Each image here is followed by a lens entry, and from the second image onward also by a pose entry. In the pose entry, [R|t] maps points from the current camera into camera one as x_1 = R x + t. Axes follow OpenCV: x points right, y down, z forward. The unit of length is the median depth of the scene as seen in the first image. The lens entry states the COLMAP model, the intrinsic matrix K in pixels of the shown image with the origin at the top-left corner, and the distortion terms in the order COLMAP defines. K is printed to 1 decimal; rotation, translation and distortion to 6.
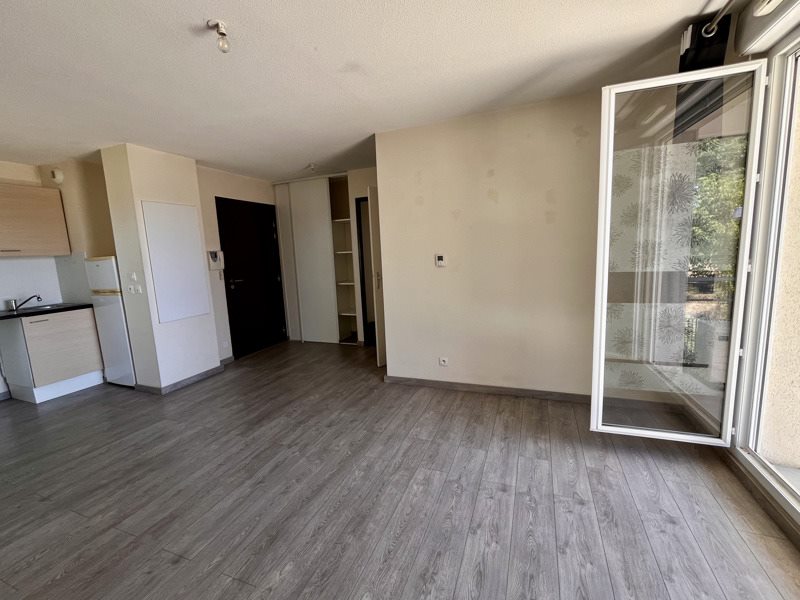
lens RADIAL K [[349.3, 0, 399.6], [0, 349.3, 300.1], [0, 0, 1]] dist [-0.006482, 0.001793]
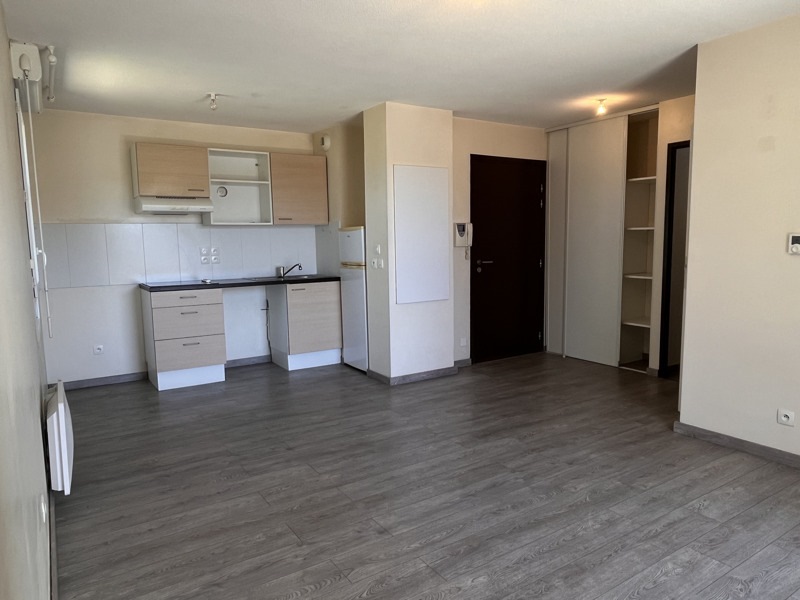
lens RADIAL K [[539.8, 0, 399.2], [0, 539.8, 299.3], [0, 0, 1]] dist [-0.005869, 0.001696]
pose [[0.814835, 0.096200, -0.571655, 0.093450], [-0.100769, 0.994626, 0.023744, 0.023349], [0.570868, 0.038258, 0.820150, -0.111541]]
